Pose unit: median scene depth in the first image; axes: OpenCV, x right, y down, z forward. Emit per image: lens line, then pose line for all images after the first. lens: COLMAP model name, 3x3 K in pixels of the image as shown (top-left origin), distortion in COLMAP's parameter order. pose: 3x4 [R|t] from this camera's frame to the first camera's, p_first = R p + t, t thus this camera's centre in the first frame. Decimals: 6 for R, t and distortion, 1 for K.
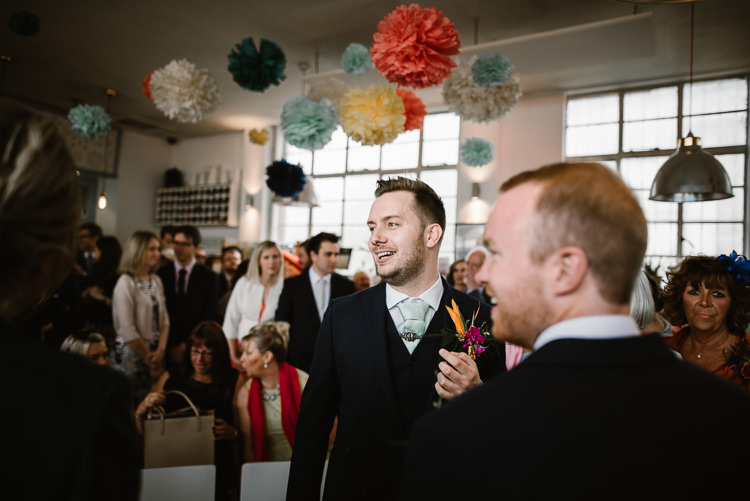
lens RADIAL K [[518.4, 0, 375.0], [0, 518.4, 250.5], [0, 0, 1]] dist [-0.057502, 0.049905]
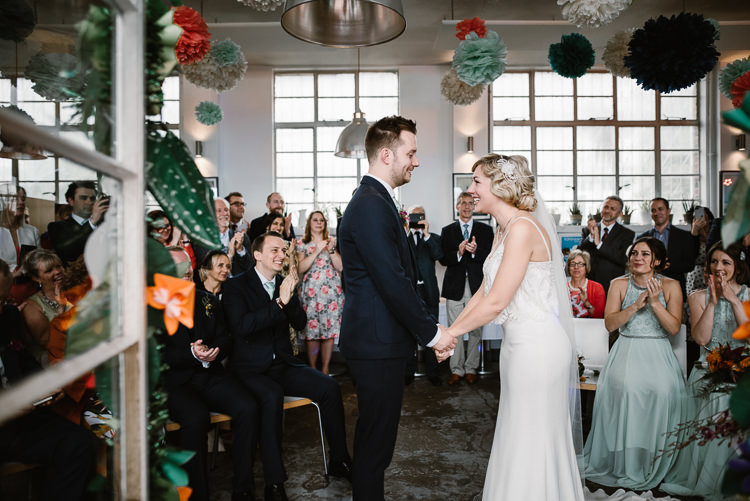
lens RADIAL K [[541.2, 0, 375.0], [0, 541.2, 250.5], [0, 0, 1]] dist [-0.066183, 0.064832]
pose [[0.855158, -0.055384, 0.515400, -0.103283], [0.028189, 0.997773, 0.060447, 0.052201], [-0.517600, -0.037163, 0.854815, -0.232109]]
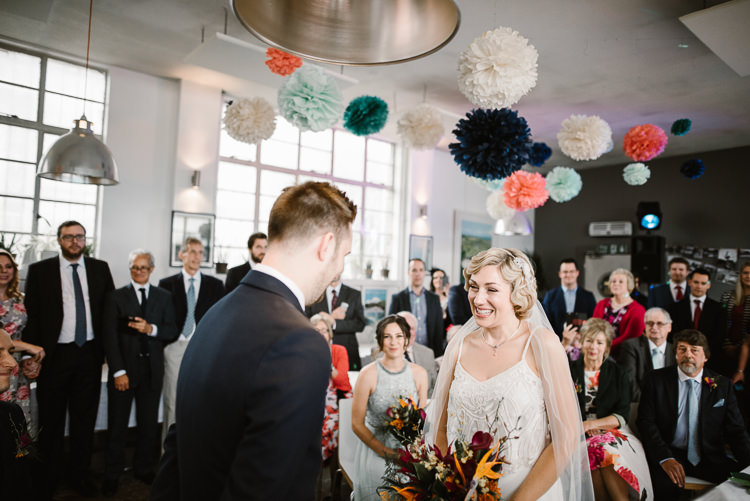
lens RADIAL K [[520.2, 0, 375.0], [0, 520.2, 250.5], [0, 0, 1]] dist [-0.061636, 0.054966]
pose [[0.326653, 0.008949, 0.945102, -0.109653], [-0.056249, 0.998367, 0.009988, -0.003179], [-0.943469, -0.056423, 0.326623, 0.068696]]
